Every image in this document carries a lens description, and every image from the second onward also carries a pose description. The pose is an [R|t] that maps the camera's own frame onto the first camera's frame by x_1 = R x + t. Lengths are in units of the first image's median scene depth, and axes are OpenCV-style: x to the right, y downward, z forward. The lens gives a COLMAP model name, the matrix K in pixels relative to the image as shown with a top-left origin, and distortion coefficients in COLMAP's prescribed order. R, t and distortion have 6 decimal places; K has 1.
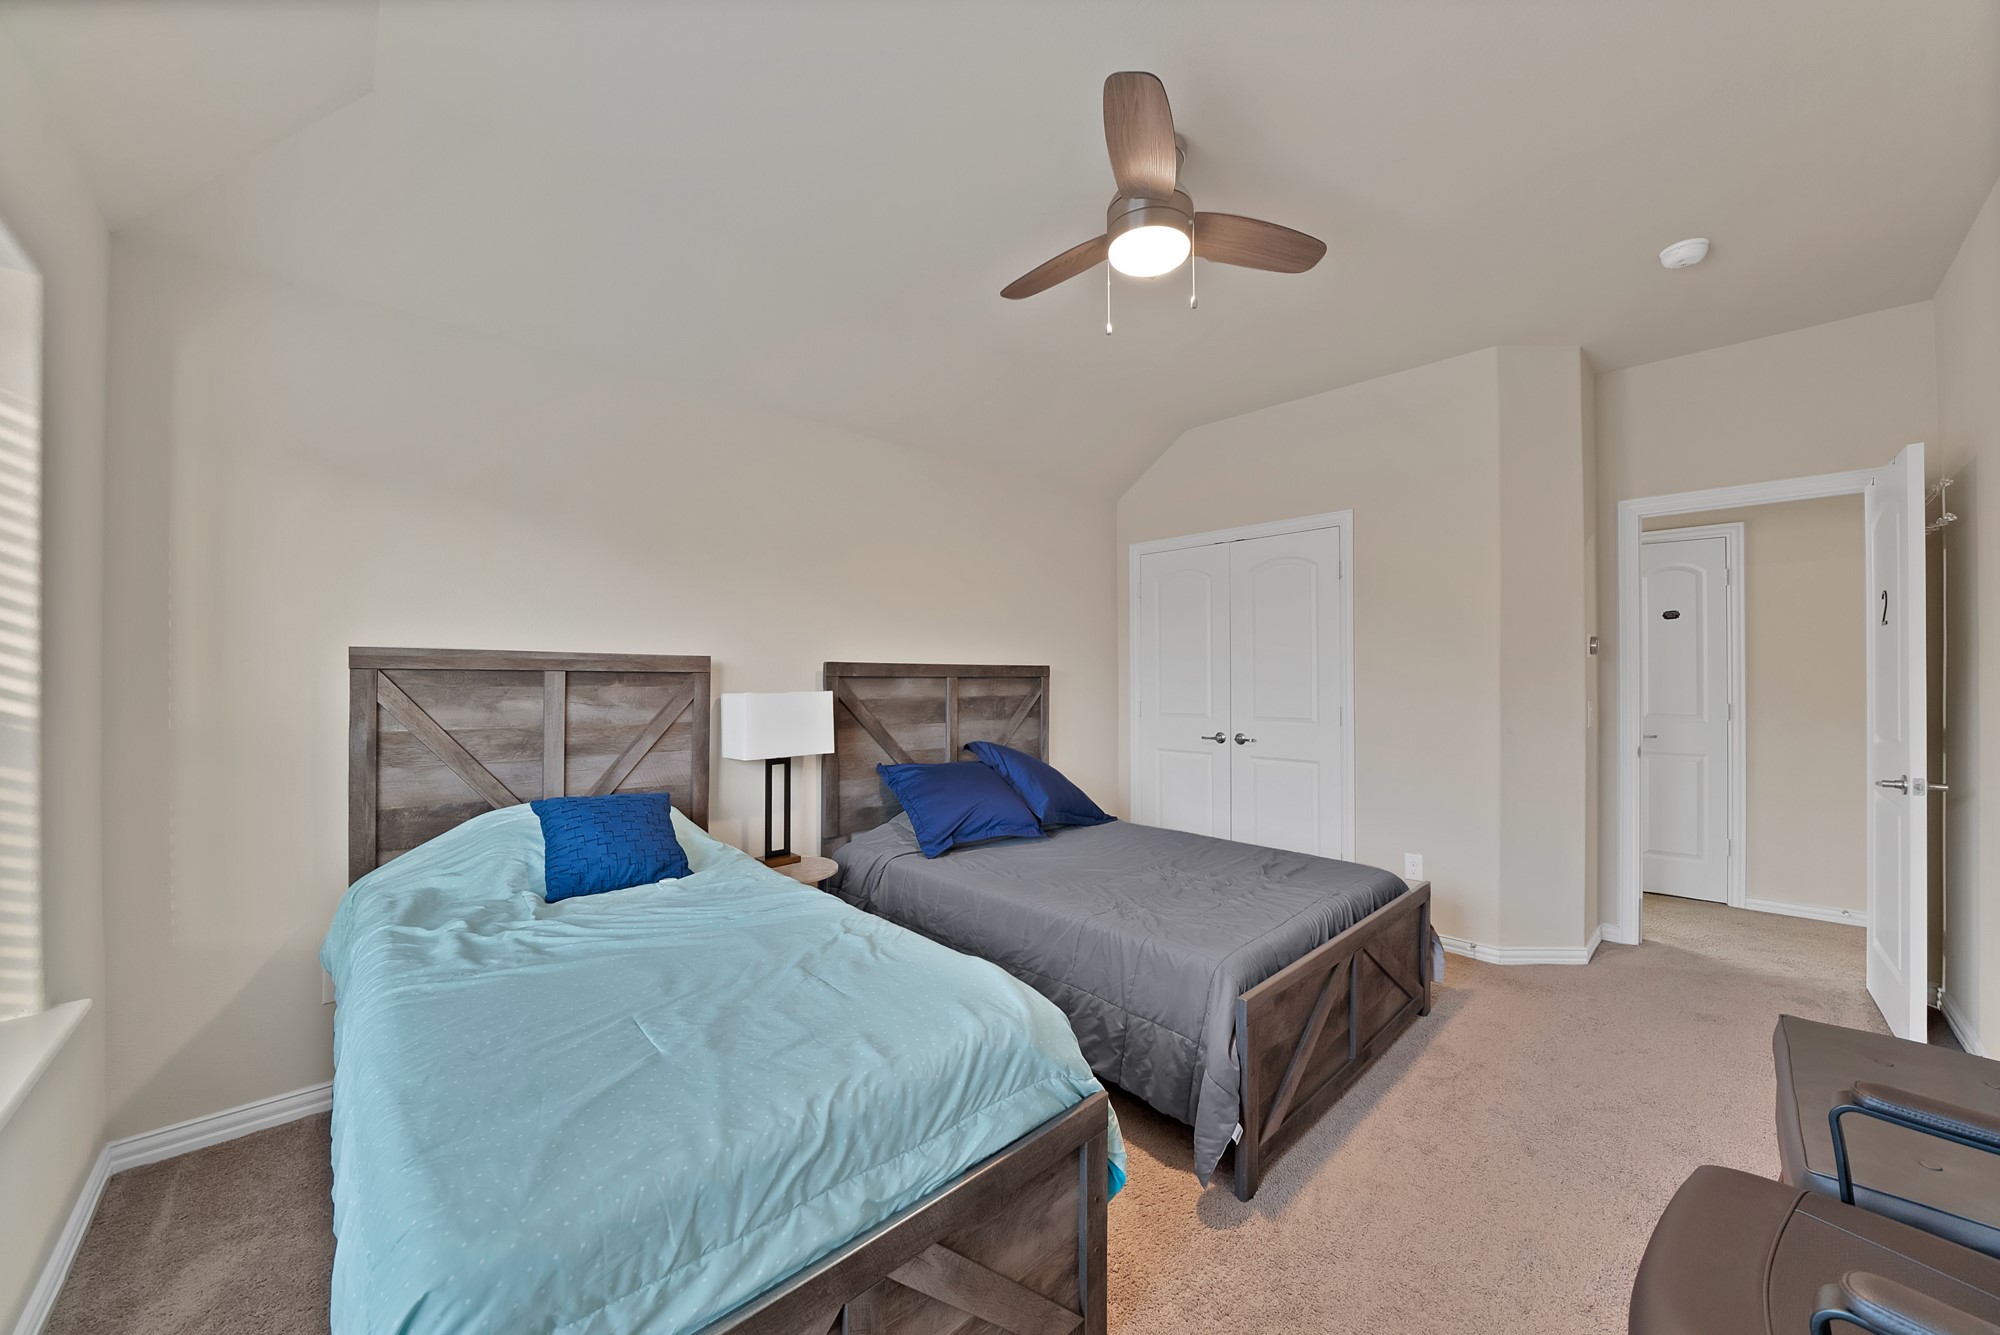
lens RADIAL K [[713.6, 0, 998.1], [0, 713.6, 670.4], [0, 0, 1]] dist [-0.020530, 0.000227]
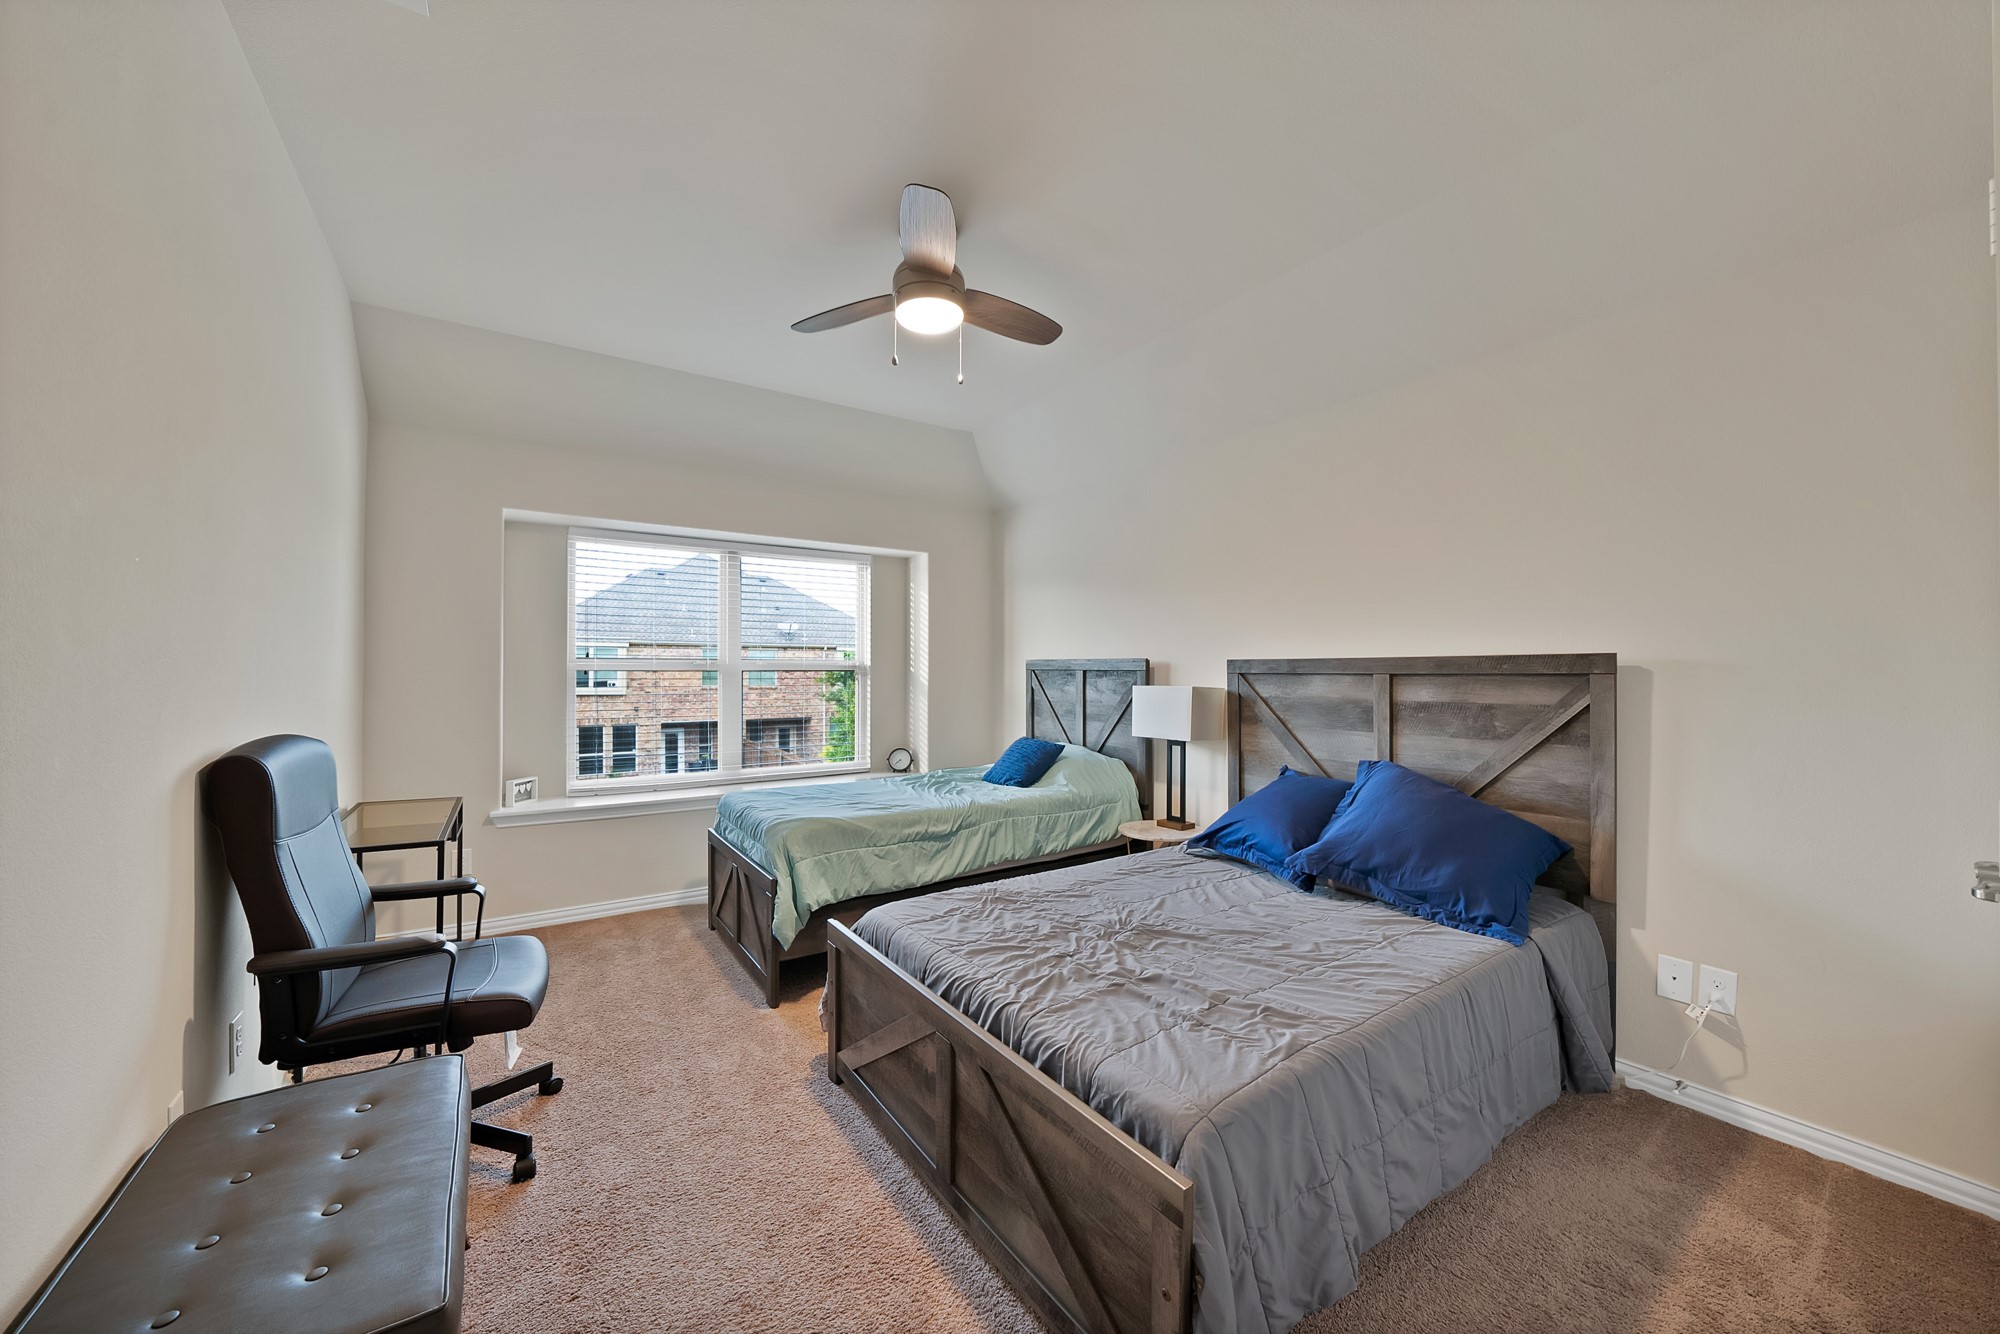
lens RADIAL K [[713.6, 0, 998.1], [0, 713.6, 669.9], [0, 0, 1]] dist [-0.020530, 0.000227]
pose [[-0.171391, -0.014366, -0.985098, 0.774797], [-0.001093, 0.999896, -0.014392, 0.016839], [0.985202, -0.001390, -0.171389, 0.742853]]
